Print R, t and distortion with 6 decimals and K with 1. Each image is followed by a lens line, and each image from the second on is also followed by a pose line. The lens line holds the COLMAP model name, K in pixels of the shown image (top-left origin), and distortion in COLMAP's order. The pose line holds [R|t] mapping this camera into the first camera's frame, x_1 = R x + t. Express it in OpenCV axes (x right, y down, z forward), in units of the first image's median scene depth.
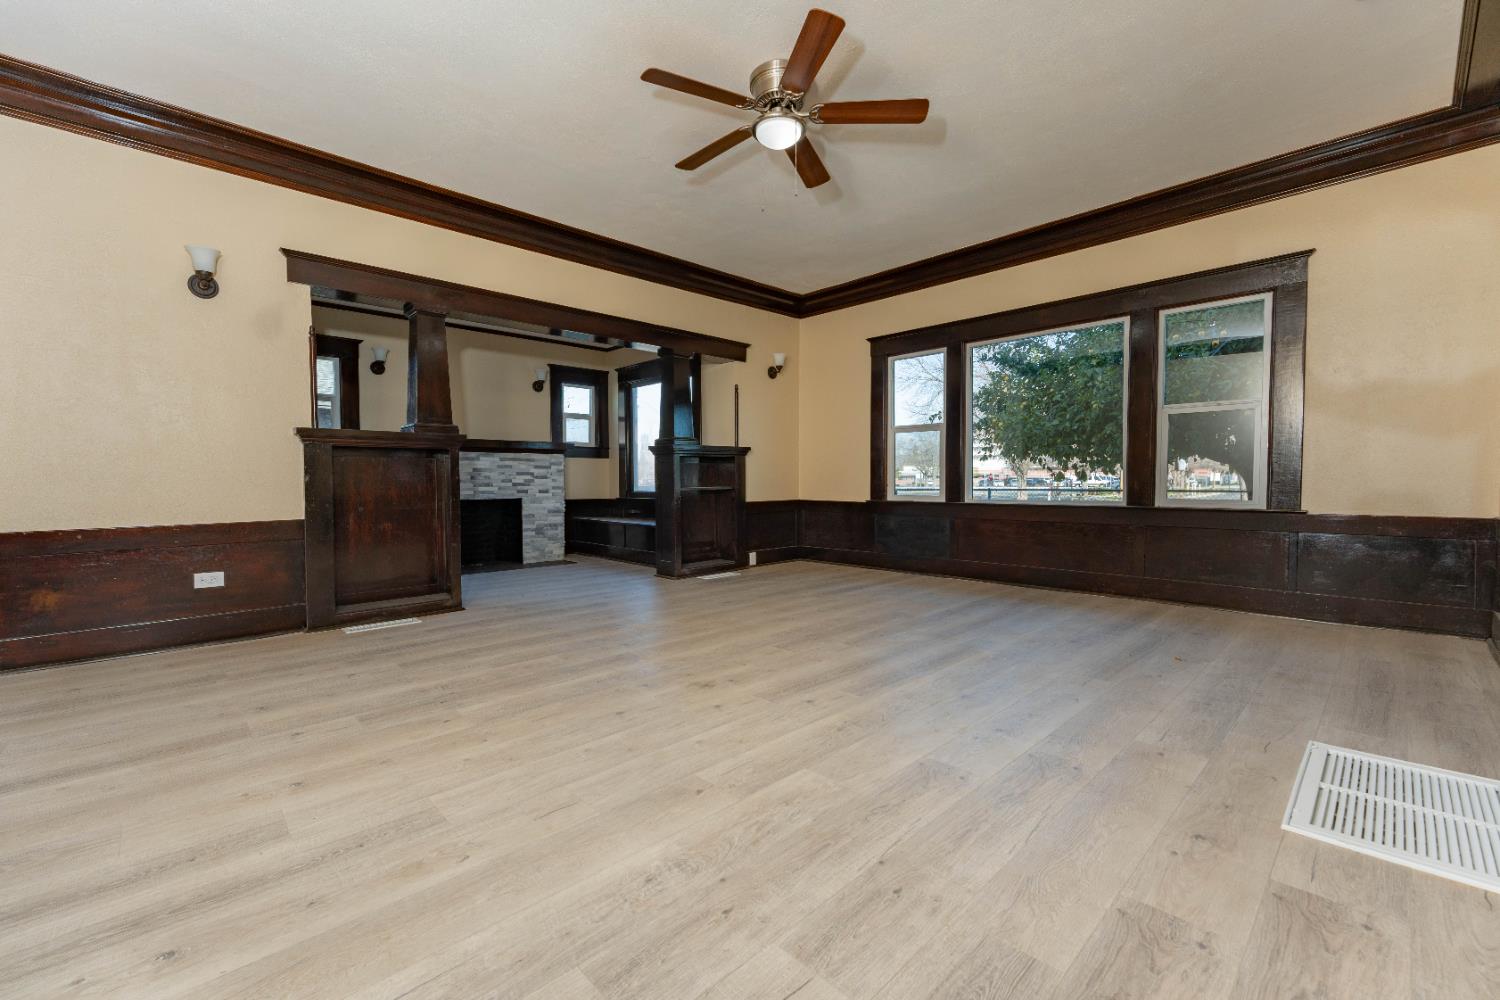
lens RADIAL K [[614.7, 0, 712.6], [0, 614.7, 500.0], [0, 0, 1]] dist [0.006430, -0.000186]
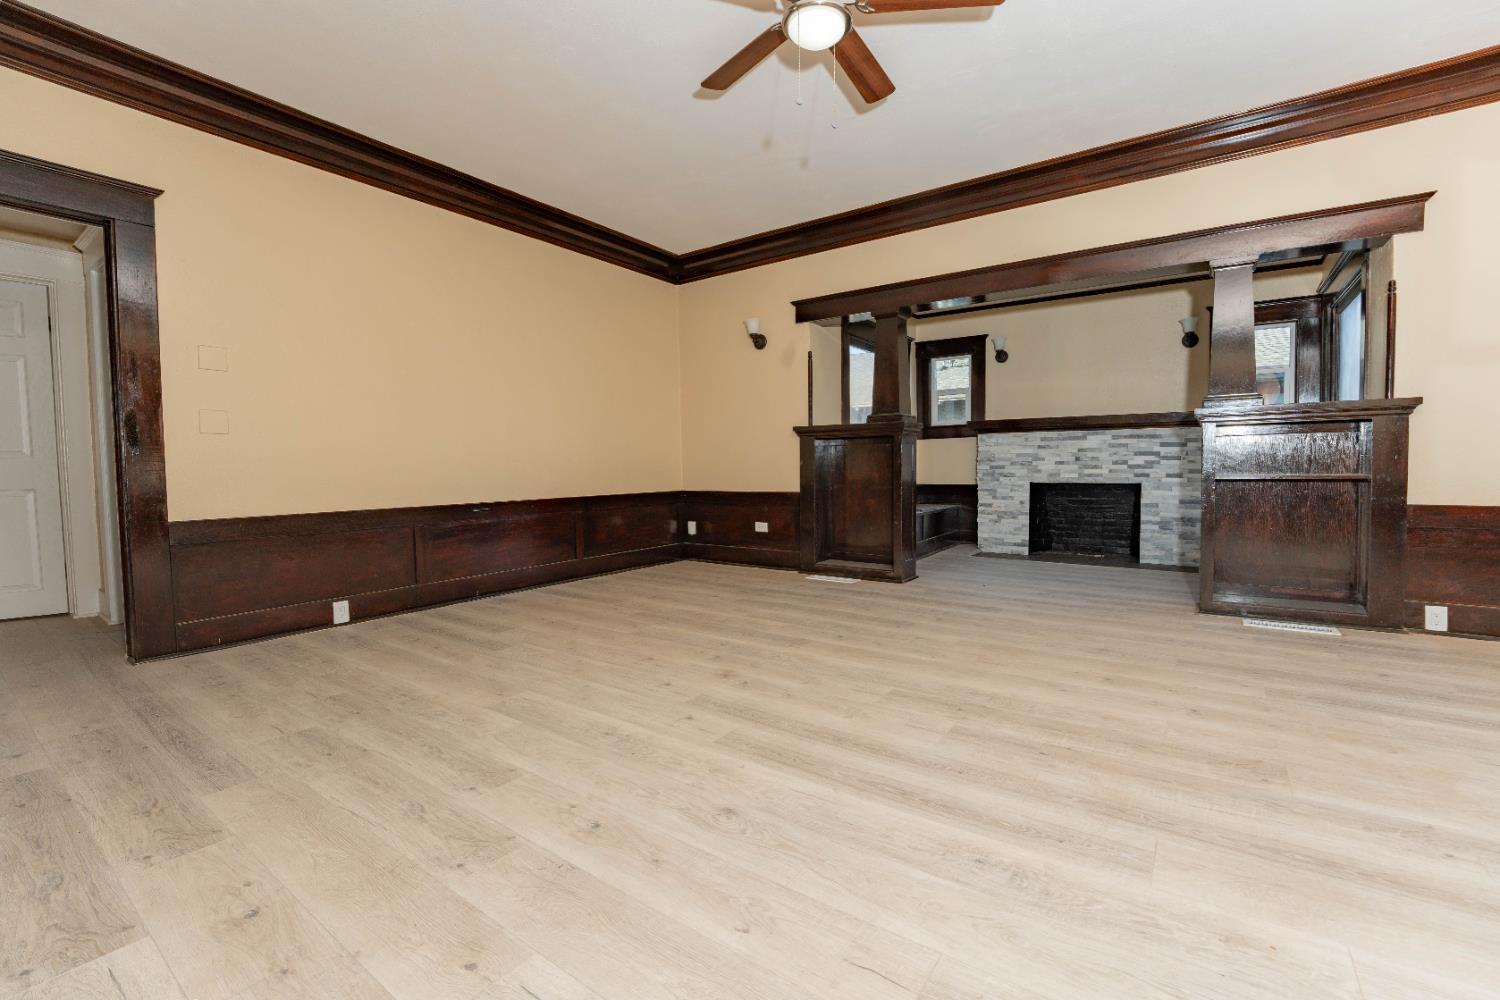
lens RADIAL K [[607.8, 0, 750.0], [0, 607.8, 500.0], [0, 0, 1]] dist [-0.038126, 0.007948]
pose [[0.241806, 0.059228, -0.968515, 0.695211], [-0.023733, 0.998198, 0.055117, -0.025262], [0.970034, 0.009658, 0.242775, 0.602566]]
